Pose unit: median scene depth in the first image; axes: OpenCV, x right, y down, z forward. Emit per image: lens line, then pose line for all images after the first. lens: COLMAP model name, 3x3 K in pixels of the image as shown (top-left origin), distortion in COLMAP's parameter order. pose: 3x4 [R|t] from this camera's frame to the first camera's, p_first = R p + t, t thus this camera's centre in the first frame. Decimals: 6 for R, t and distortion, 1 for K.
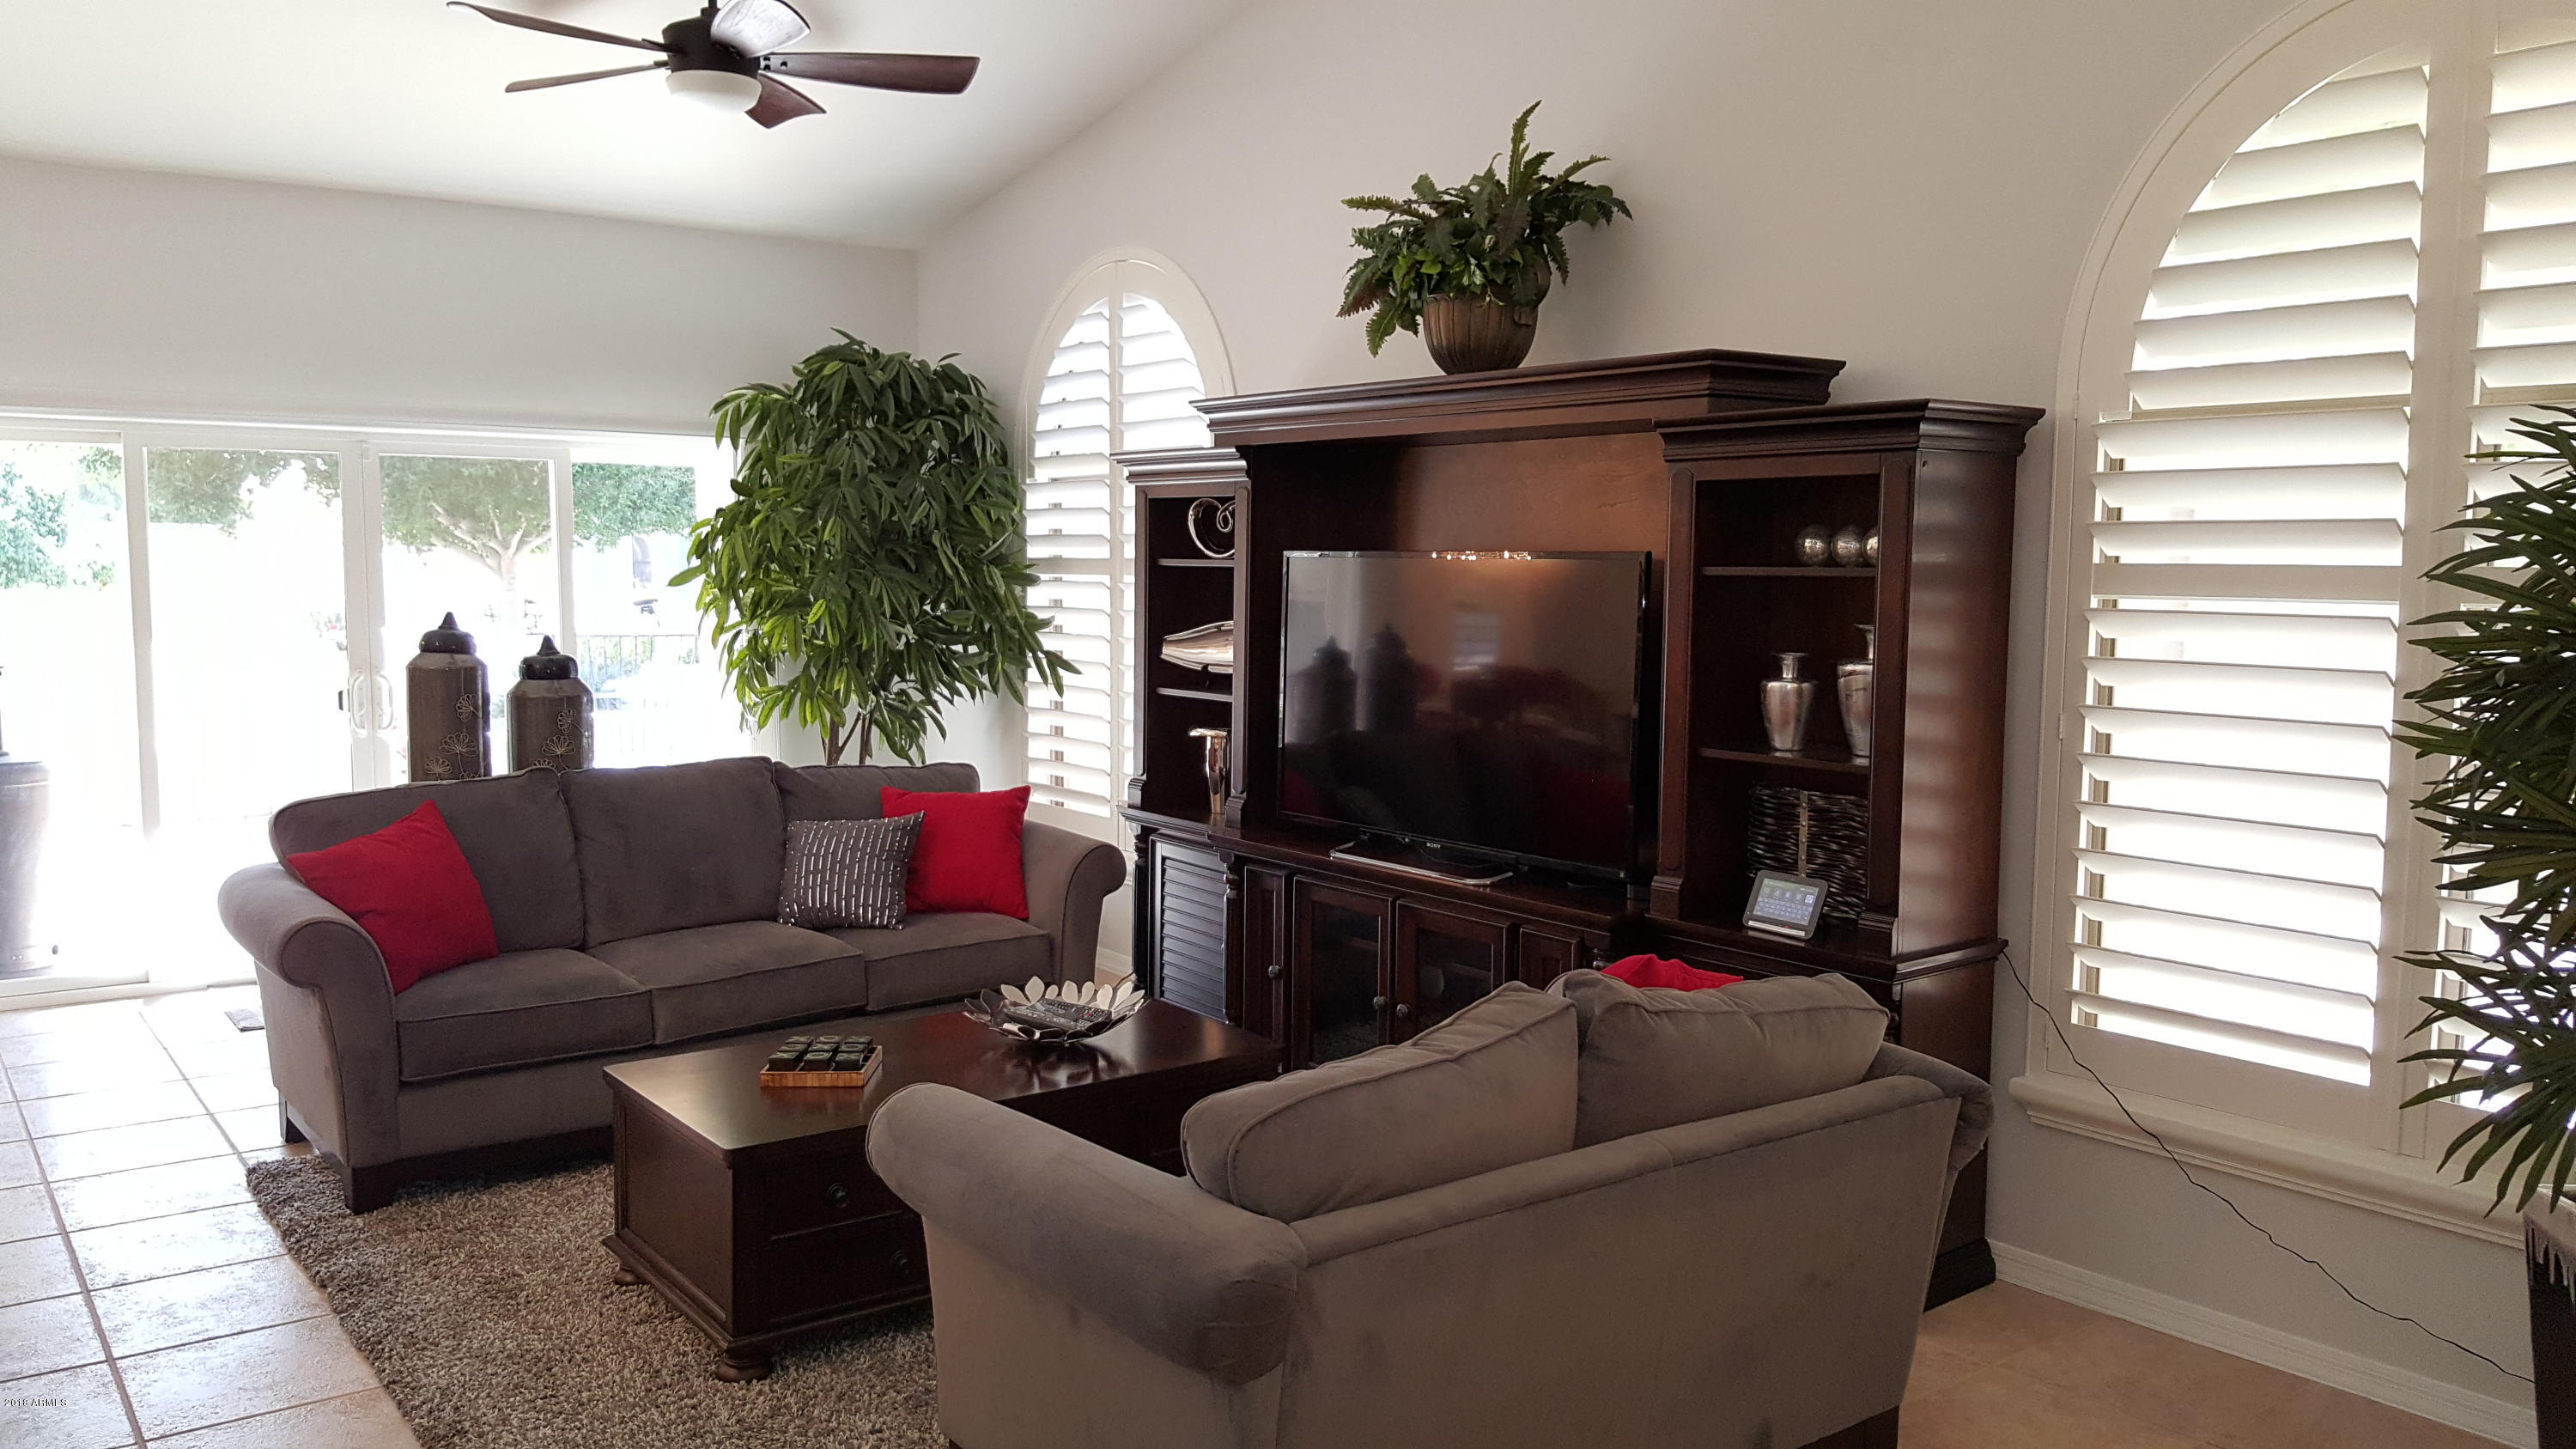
lens RADIAL K [[1941.0, 0, 1280.8], [0, 1941.0, 728.7], [0, 0, 1]] dist [0.085468, -0.149083]
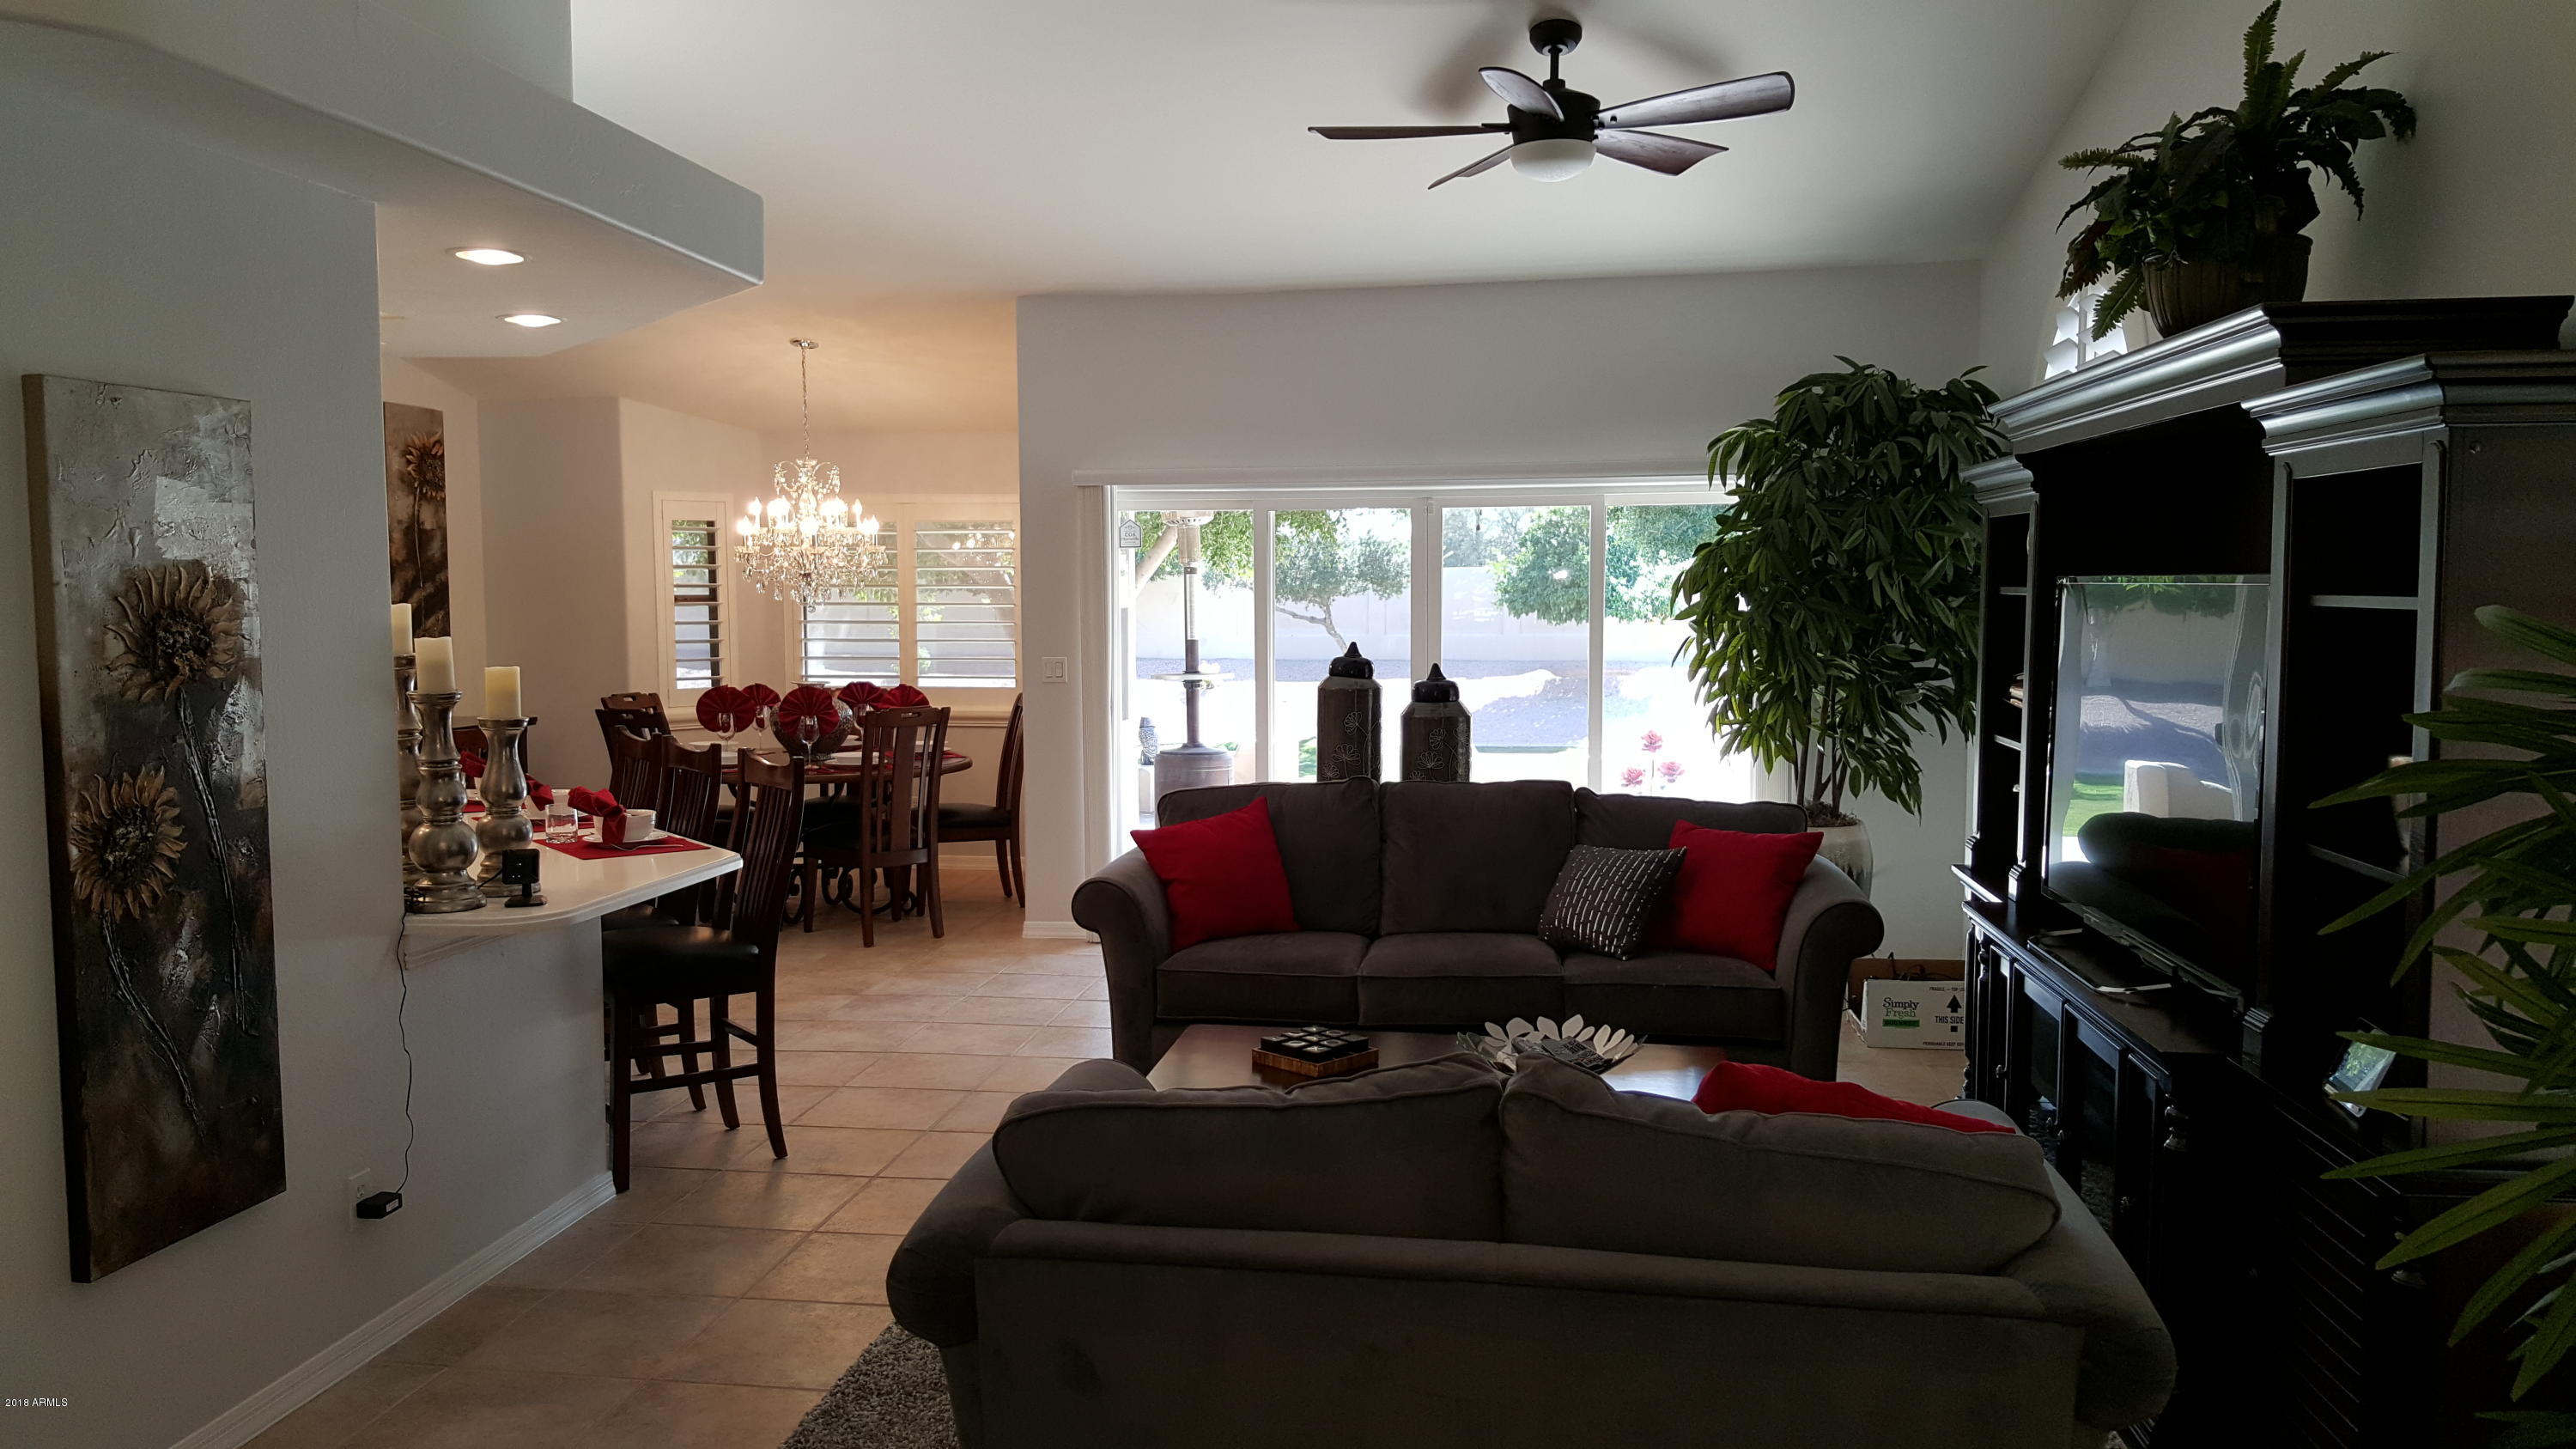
lens RADIAL K [[1941.0, 0, 1272.2], [0, 1941.0, 737.5], [0, 0, 1]] dist [0.085468, -0.149083]
pose [[0.701028, 0.043306, -0.711817, 0.369653], [-0.053855, 0.998519, 0.007710, -0.008463], [0.711097, 0.032930, 0.702322, 0.152017]]
